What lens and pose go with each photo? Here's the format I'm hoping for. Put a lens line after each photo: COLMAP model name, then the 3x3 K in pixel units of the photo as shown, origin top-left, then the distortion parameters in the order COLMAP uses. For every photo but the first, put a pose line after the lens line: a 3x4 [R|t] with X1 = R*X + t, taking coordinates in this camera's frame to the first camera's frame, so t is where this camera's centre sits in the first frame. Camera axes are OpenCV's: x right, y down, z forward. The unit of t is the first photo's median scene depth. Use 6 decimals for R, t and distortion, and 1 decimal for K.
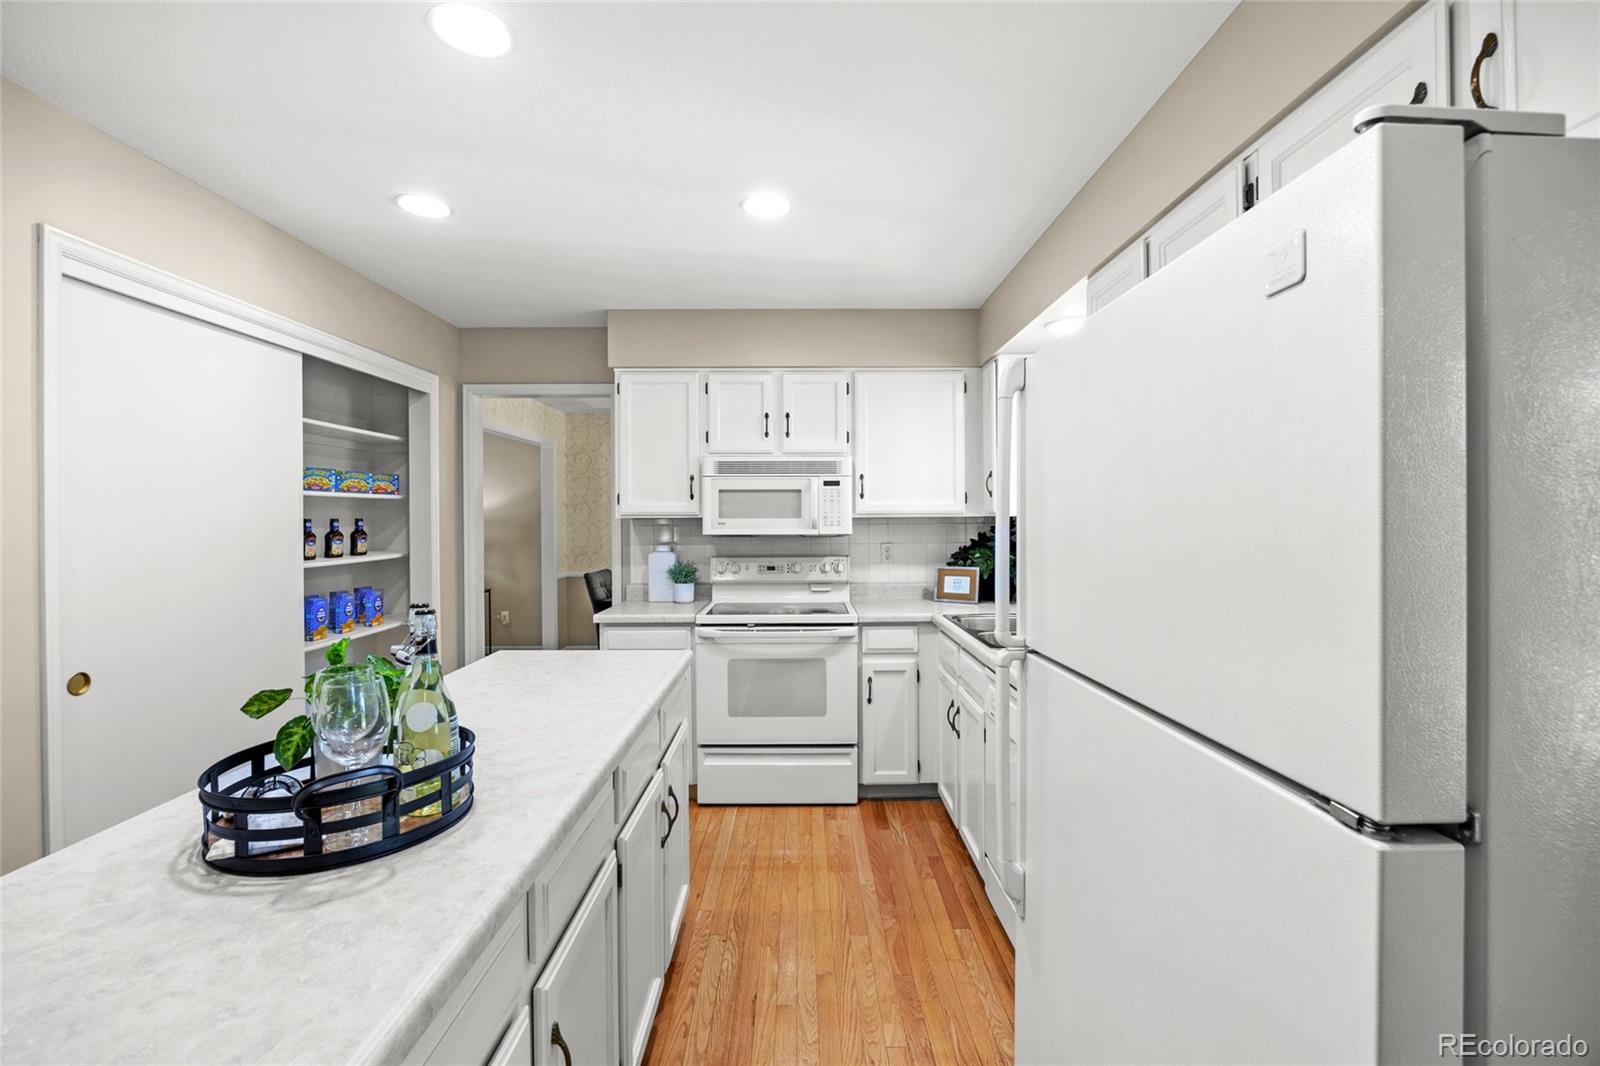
lens RADIAL K [[682.6, 0, 810.3], [0, 682.6, 520.2], [0, 0, 1]] dist [-0.012131, 0.000224]
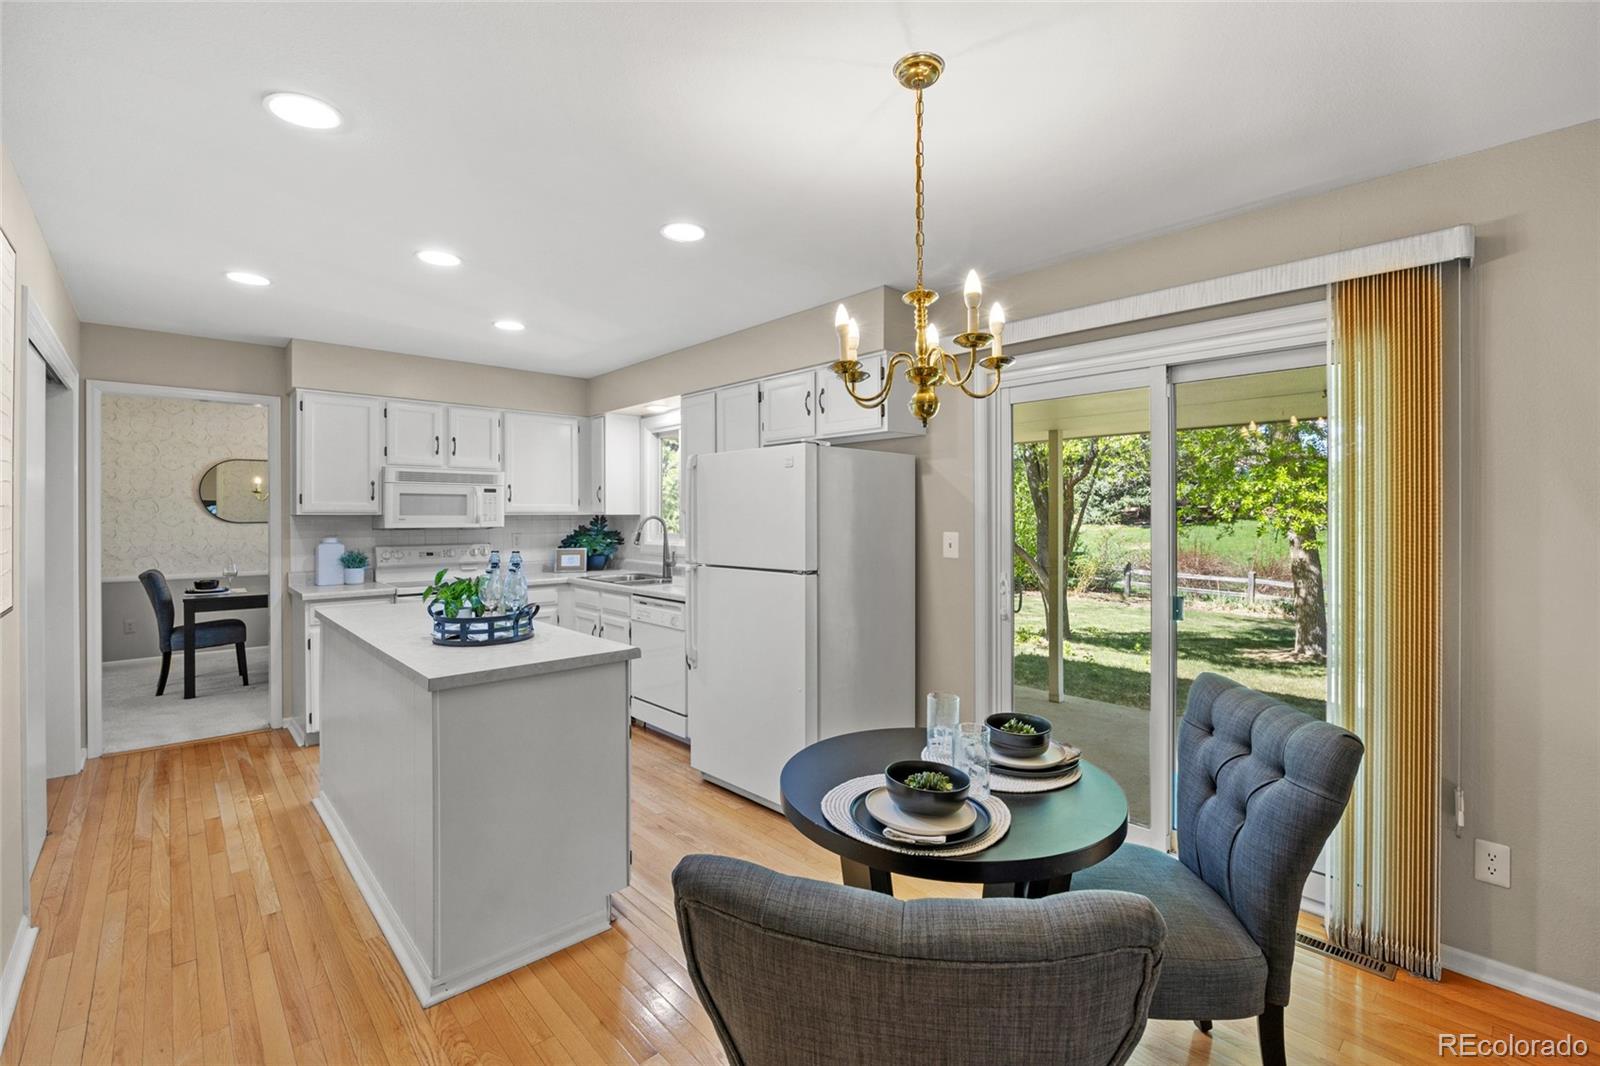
lens RADIAL K [[682.6, 0, 793.4], [0, 682.6, 515.1], [0, 0, 1]] dist [-0.012131, 0.000224]
pose [[0.746376, 0.003386, 0.665516, -0.427157], [0.000318, 0.999985, -0.005444, 0.004004], [-0.665525, 0.004275, 0.746364, -0.450528]]
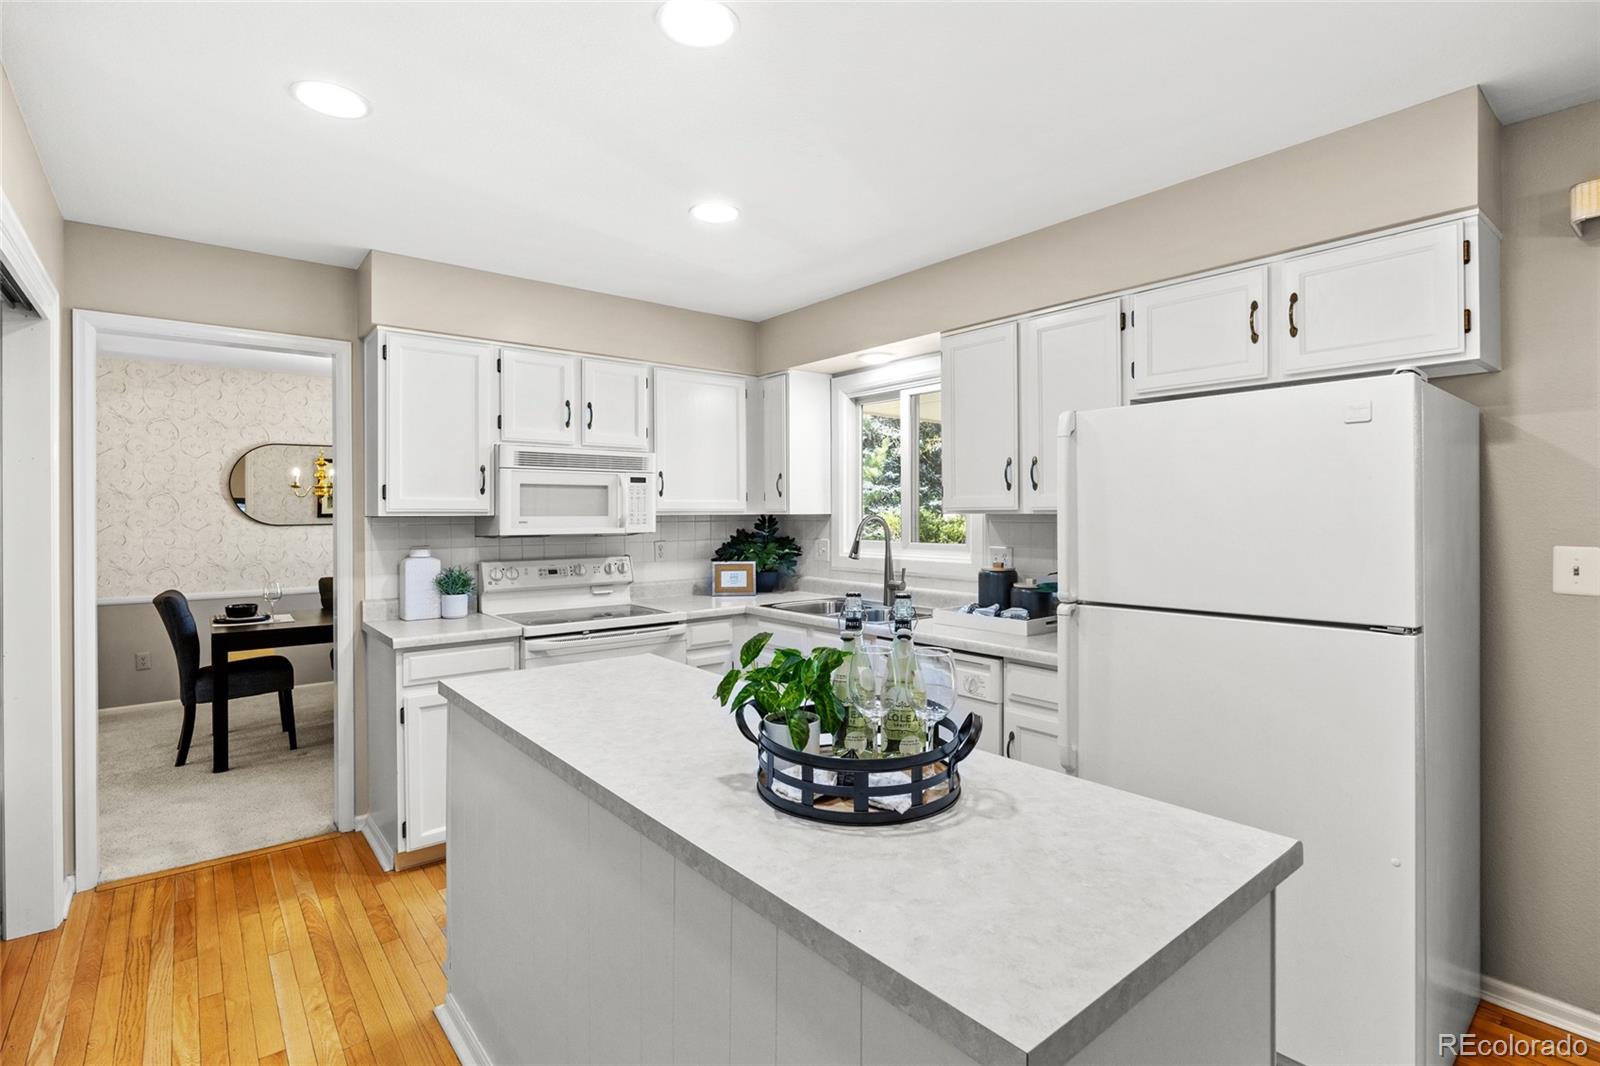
lens RADIAL K [[752.5, 0, 797.8], [0, 752.5, 511.6], [0, 0, 1]] dist [-0.008554, 0.000638]
pose [[0.786379, 0.002672, 0.617739, -0.441690], [0.002137, 0.999973, -0.007046, -0.001295], [-0.617741, 0.006861, 0.786352, 0.022256]]
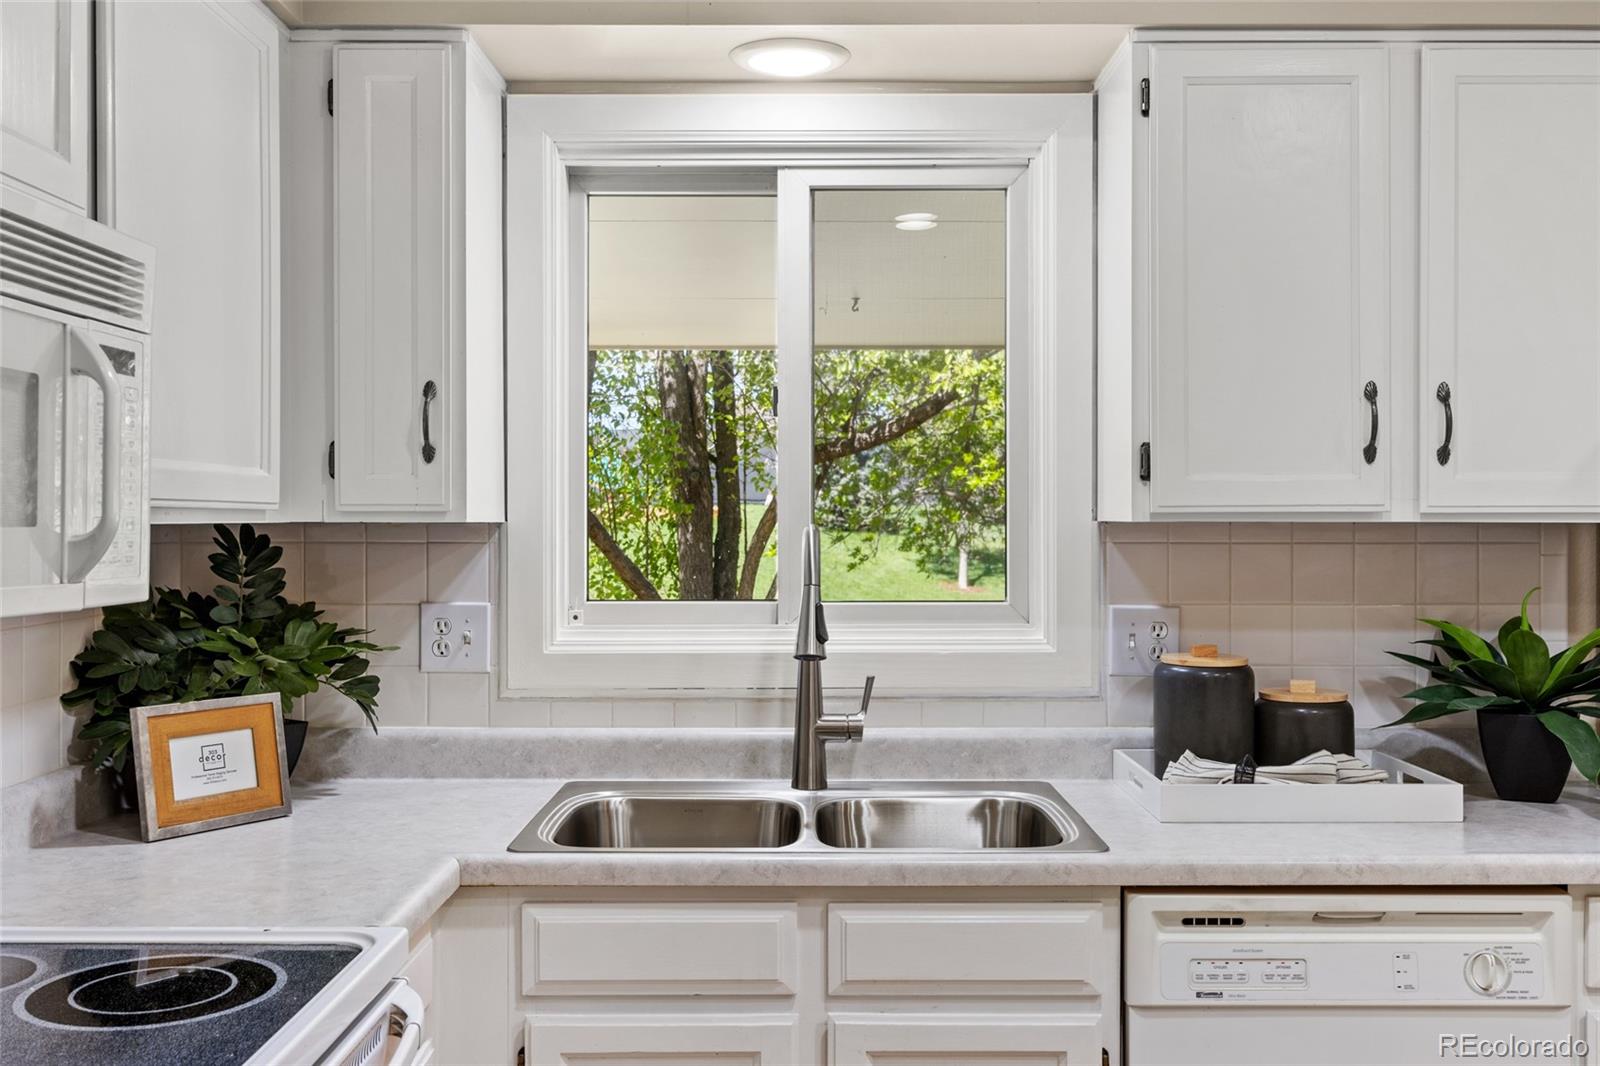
lens RADIAL K [[1525.7, 0, 799.3], [0, 1525.7, 529.5], [0, 0, 1]] dist [-0.000924, 0.000000]
pose [[0.022546, -0.002808, 0.999742, -0.425793], [0.003169, 0.999991, 0.002738, -0.003685], [-0.999741, 0.003107, 0.022555, 0.766289]]
